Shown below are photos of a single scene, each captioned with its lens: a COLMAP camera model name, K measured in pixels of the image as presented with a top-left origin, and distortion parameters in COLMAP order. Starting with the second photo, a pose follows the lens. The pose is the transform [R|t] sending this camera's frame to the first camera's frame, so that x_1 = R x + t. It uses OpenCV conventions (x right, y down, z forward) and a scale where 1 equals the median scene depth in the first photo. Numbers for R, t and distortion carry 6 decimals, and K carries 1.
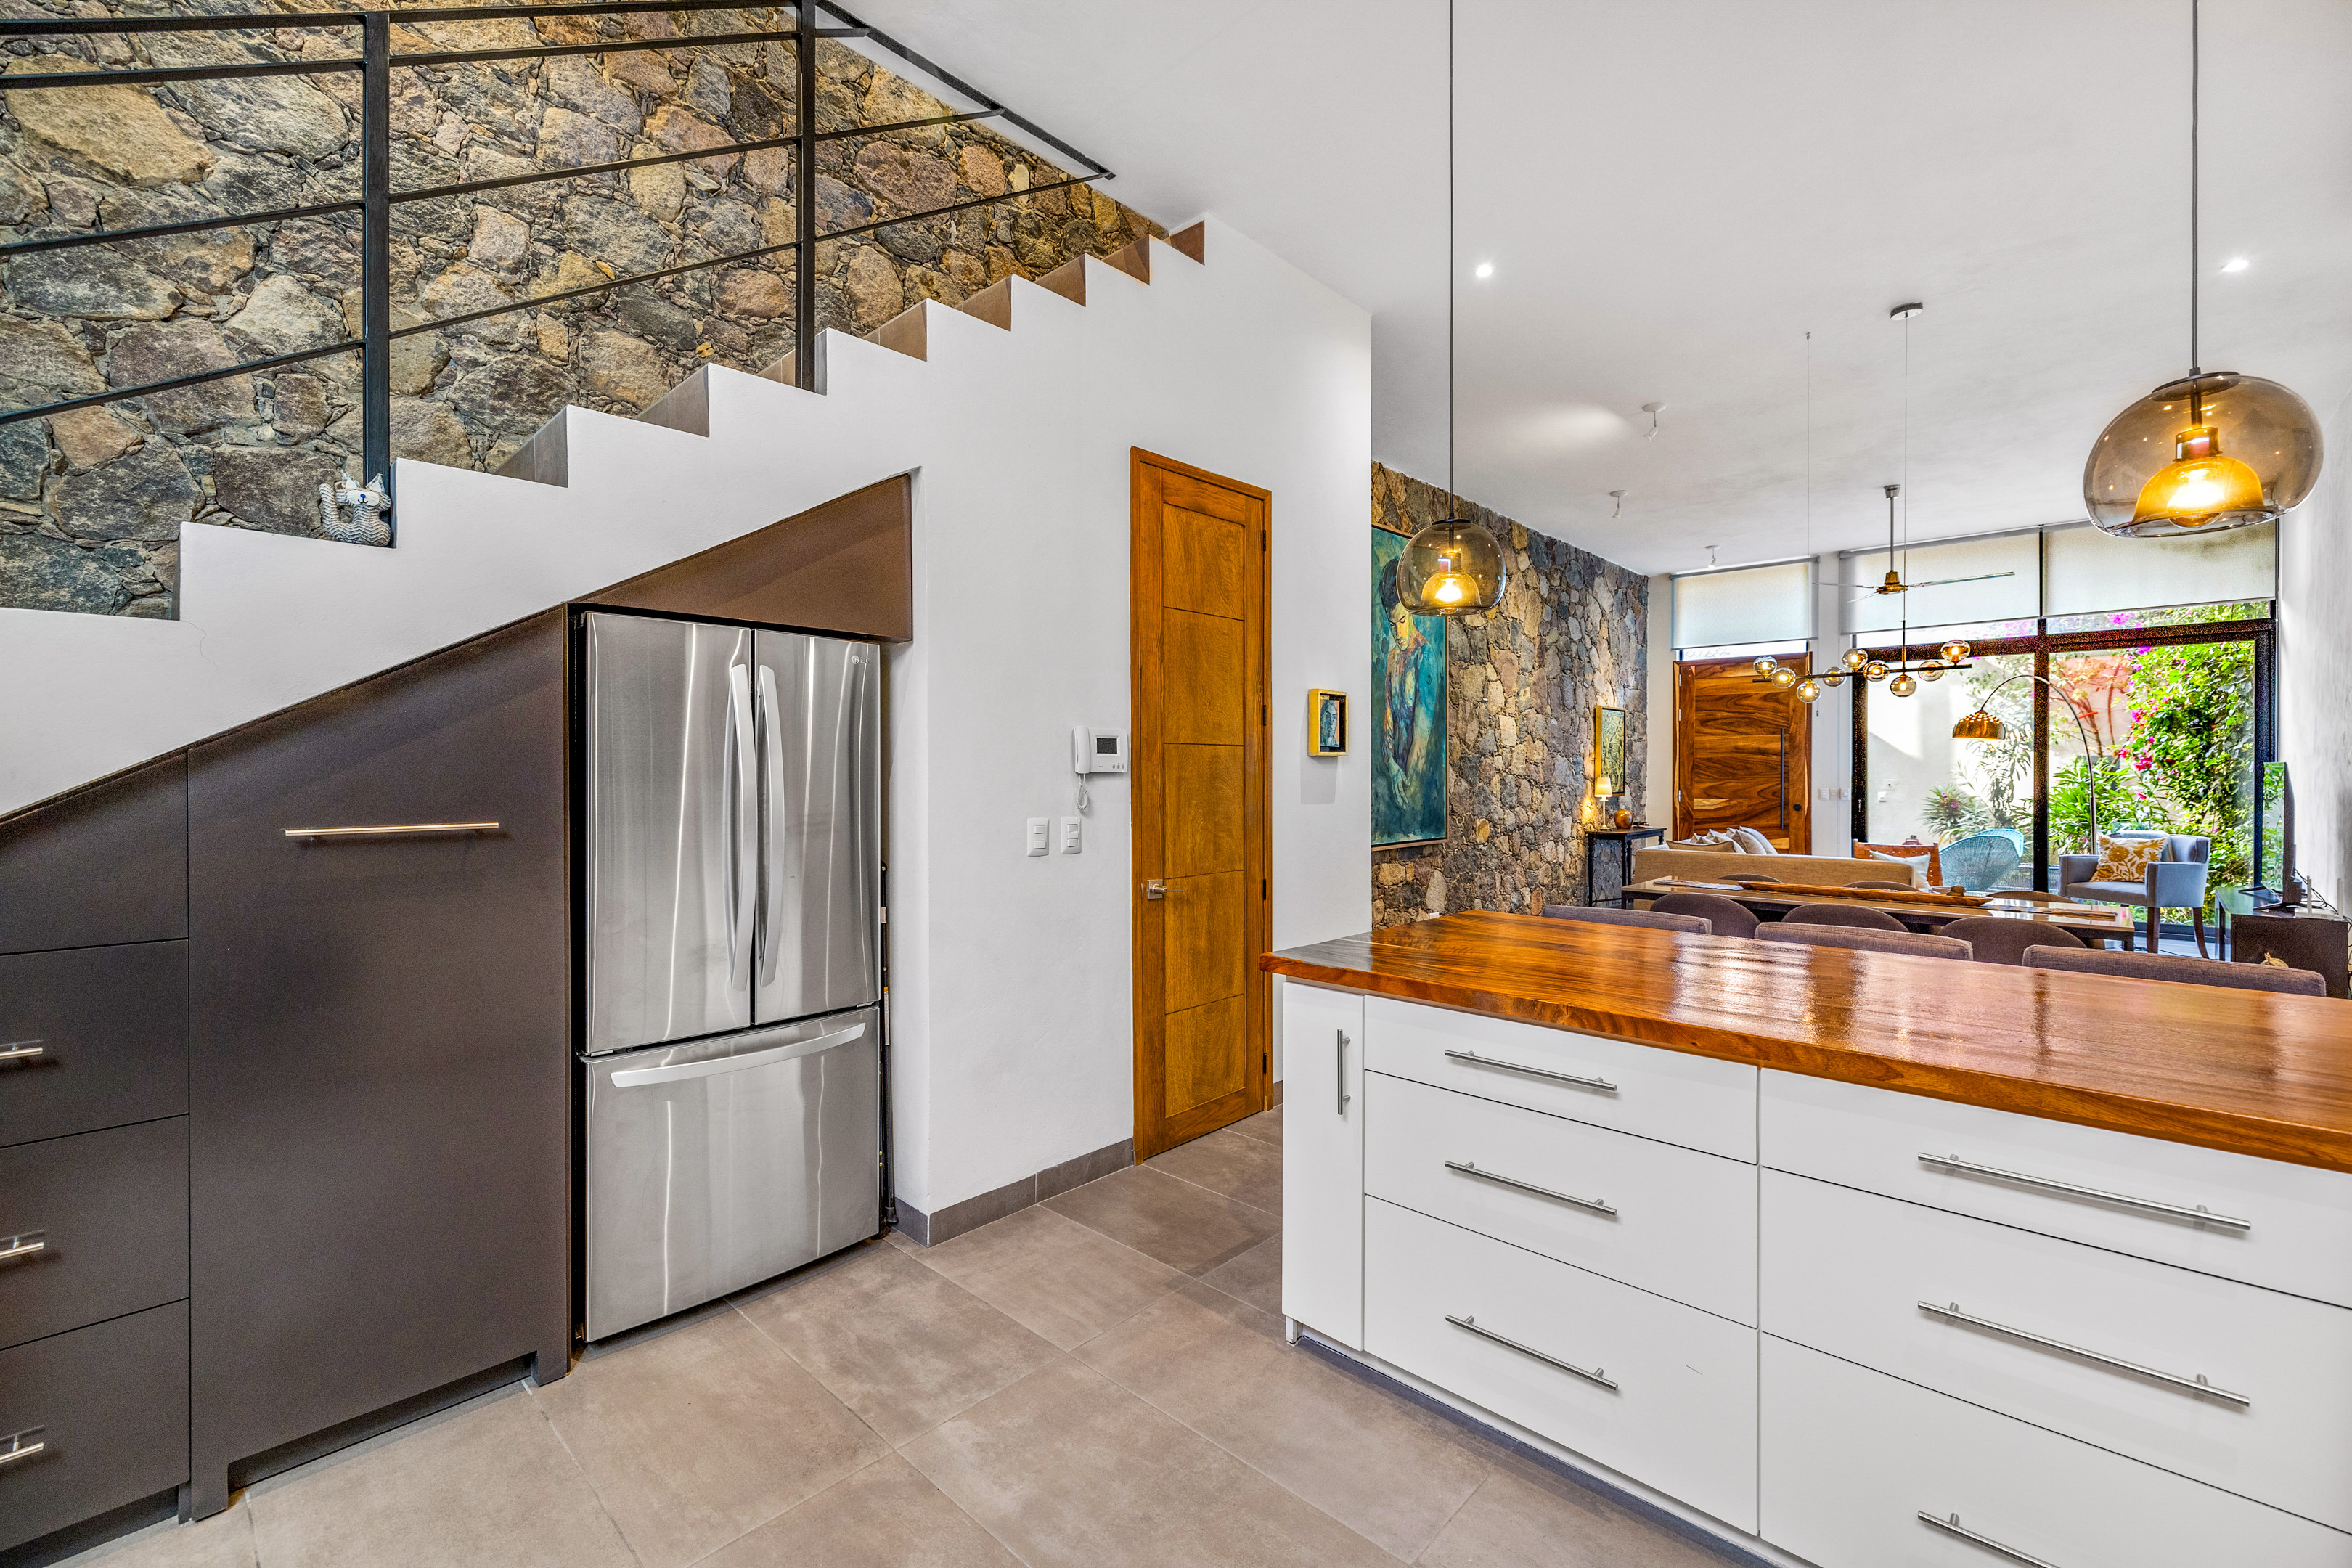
lens RADIAL K [[989.5, 0, 1178.4], [0, 989.5, 780.7], [0, 0, 1]] dist [-0.002291, 0.001802]
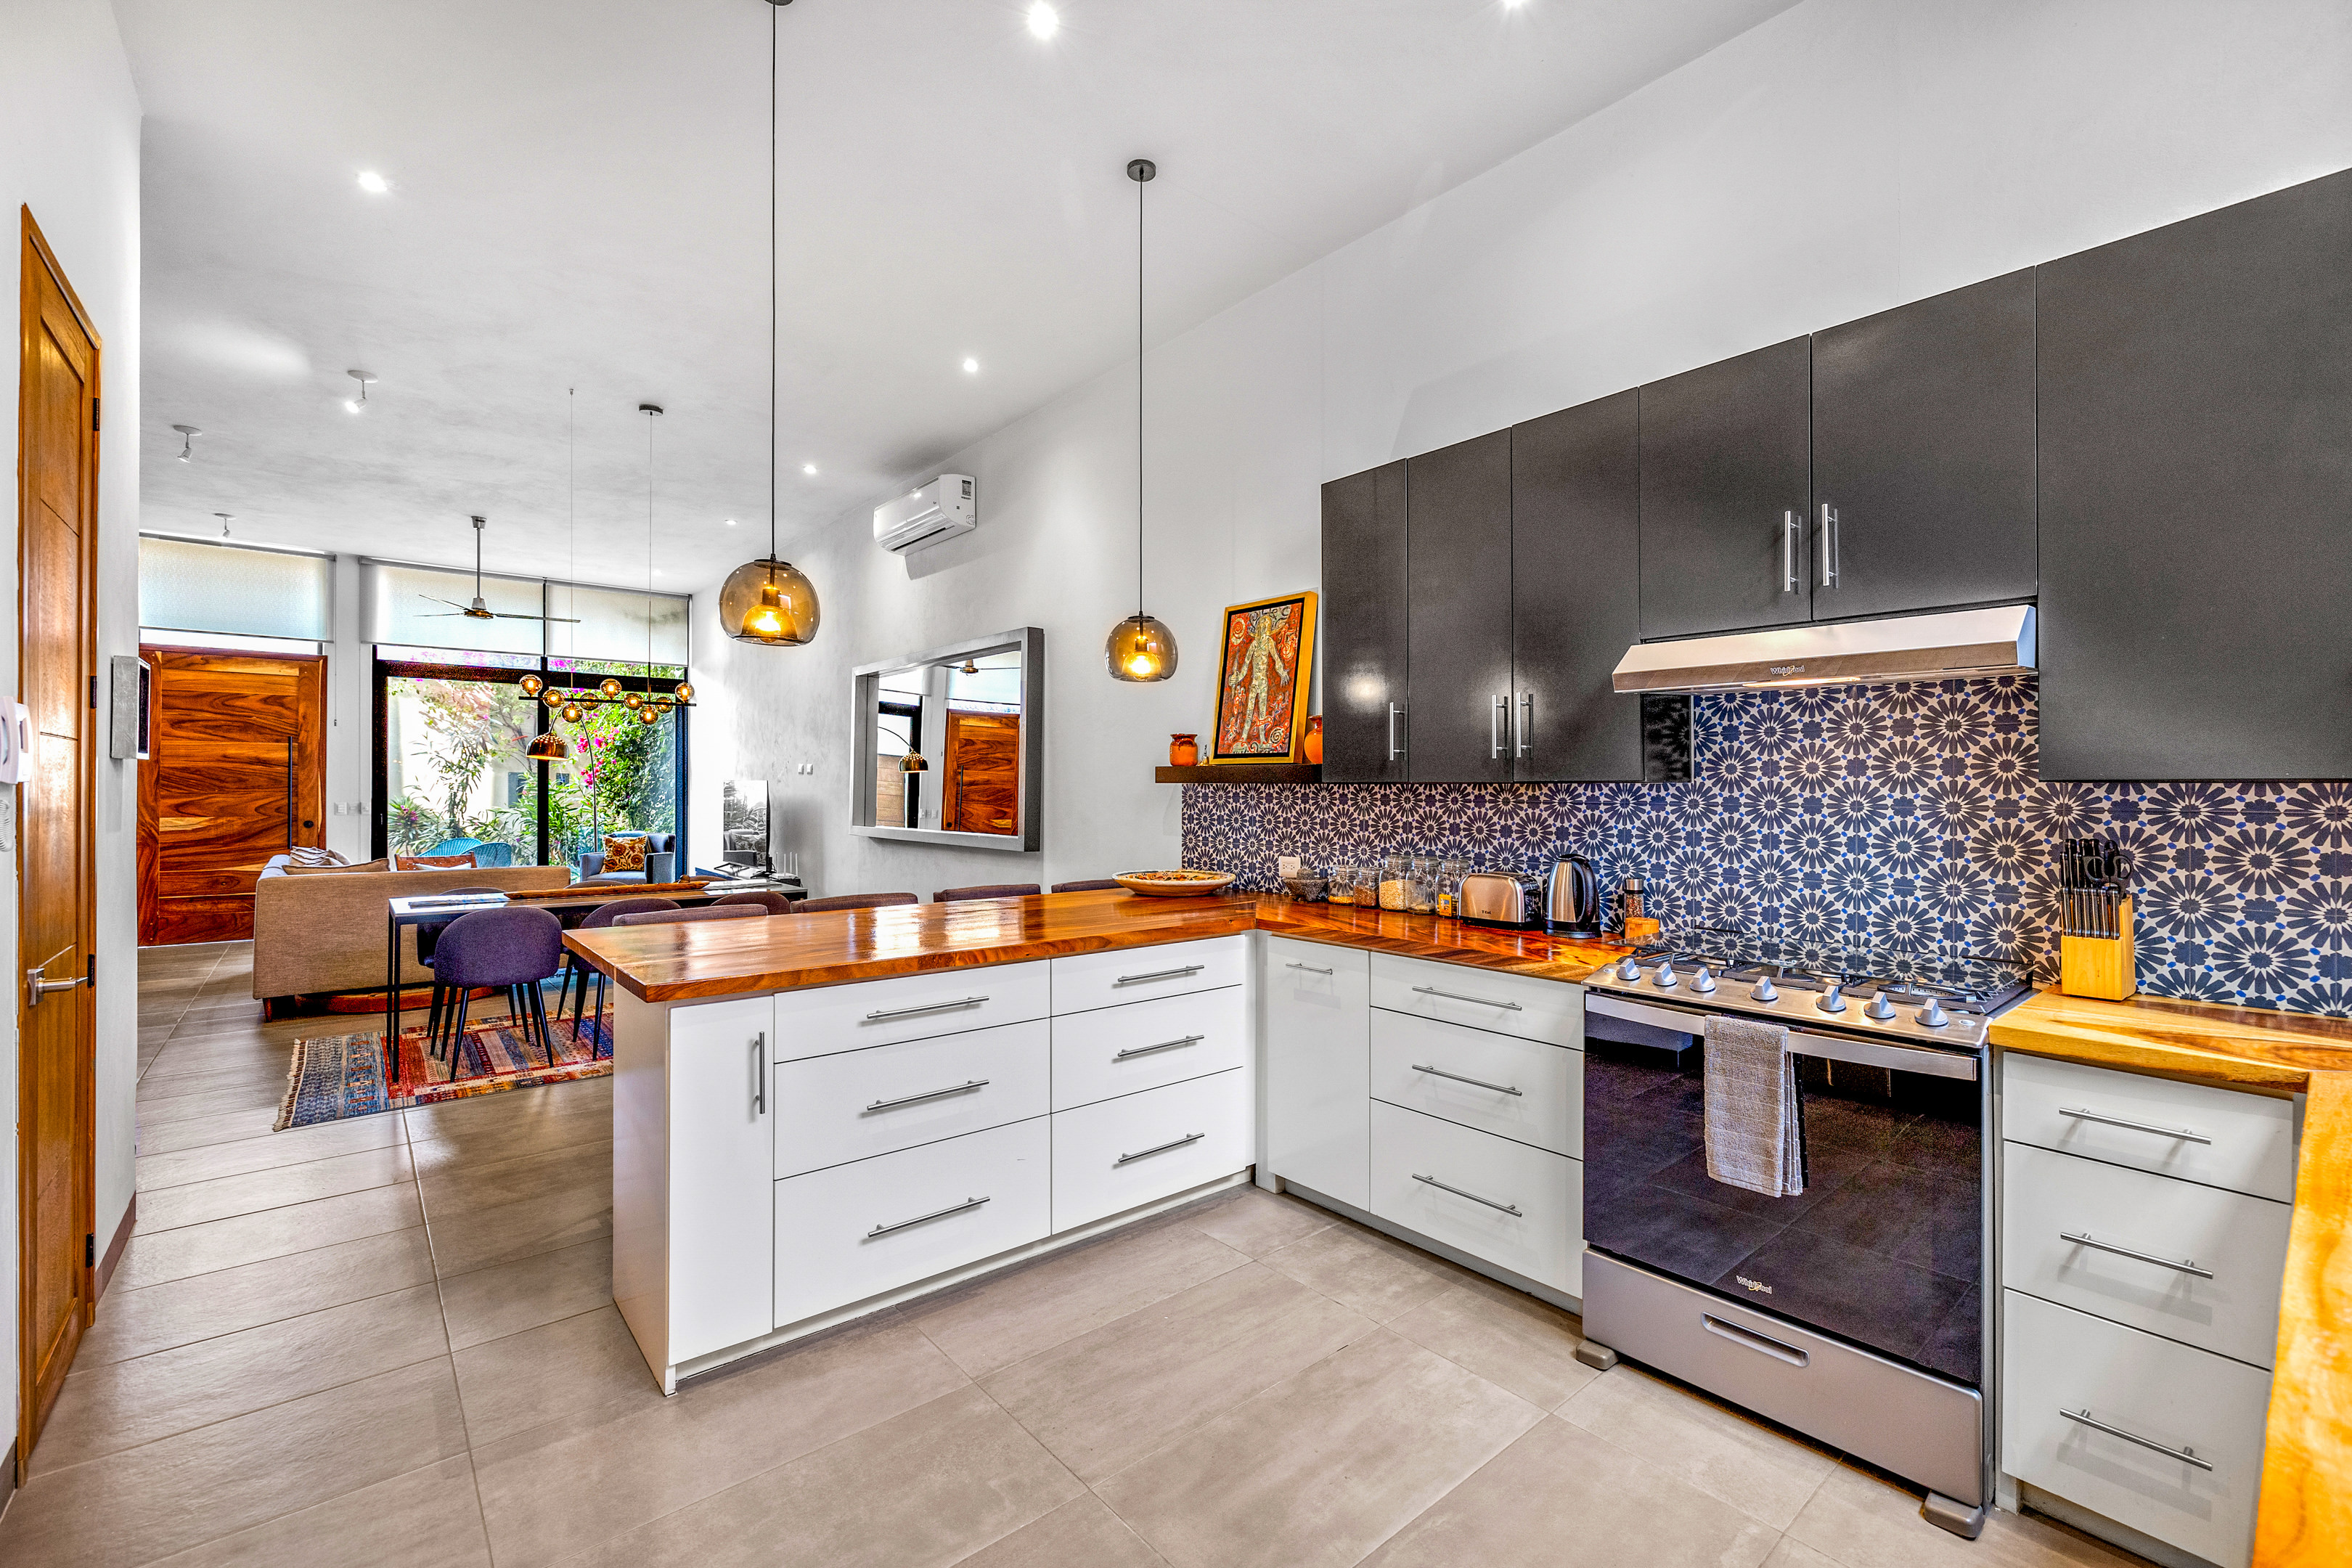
lens RADIAL K [[989.5, 0, 1173.9], [0, 989.5, 779.4], [0, 0, 1]] dist [-0.002291, 0.001802]
pose [[0.118531, 0.008850, 0.992911, -0.233747], [0.005584, 0.999939, -0.009579, -0.001149], [-0.992935, 0.006679, 0.118474, 0.124574]]
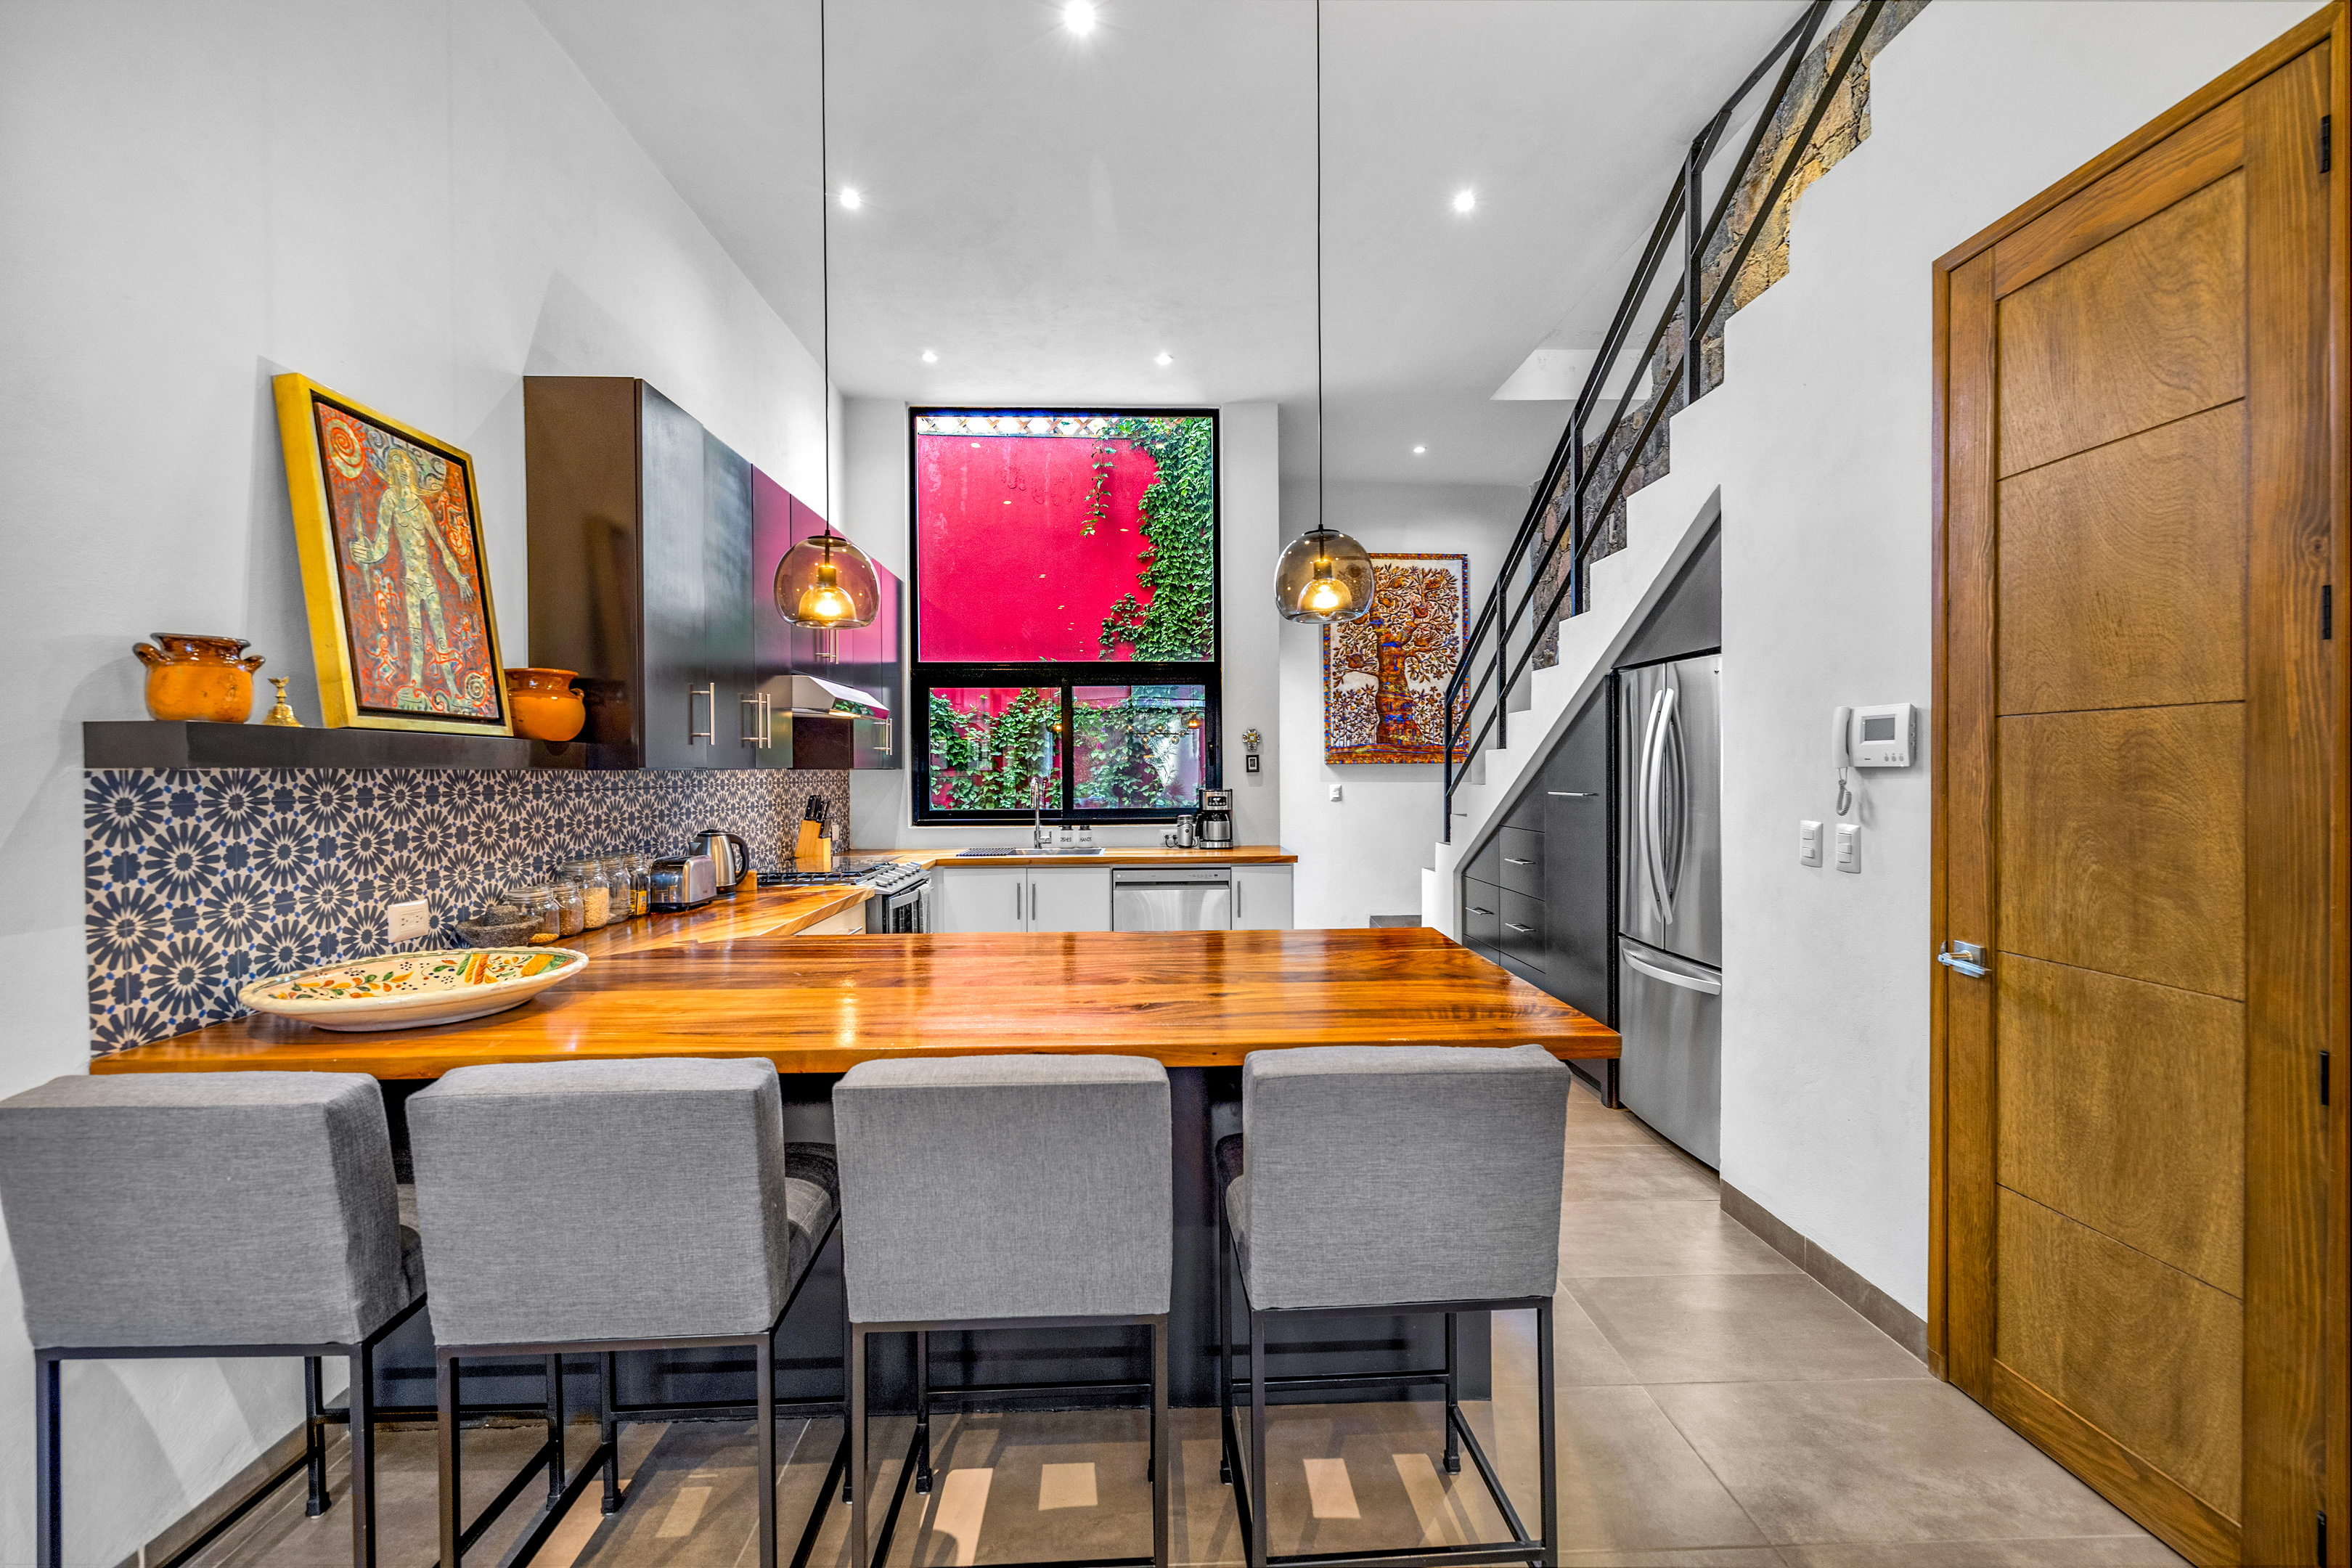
lens RADIAL K [[989.5, 0, 1190.9], [0, 989.5, 774.2], [0, 0, 1]] dist [-0.002291, 0.001802]
pose [[-0.693986, 0.009461, -0.719926, 0.337425], [0.001426, 0.999930, 0.011766, -0.005258], [0.719987, 0.007139, -0.693951, 0.489172]]
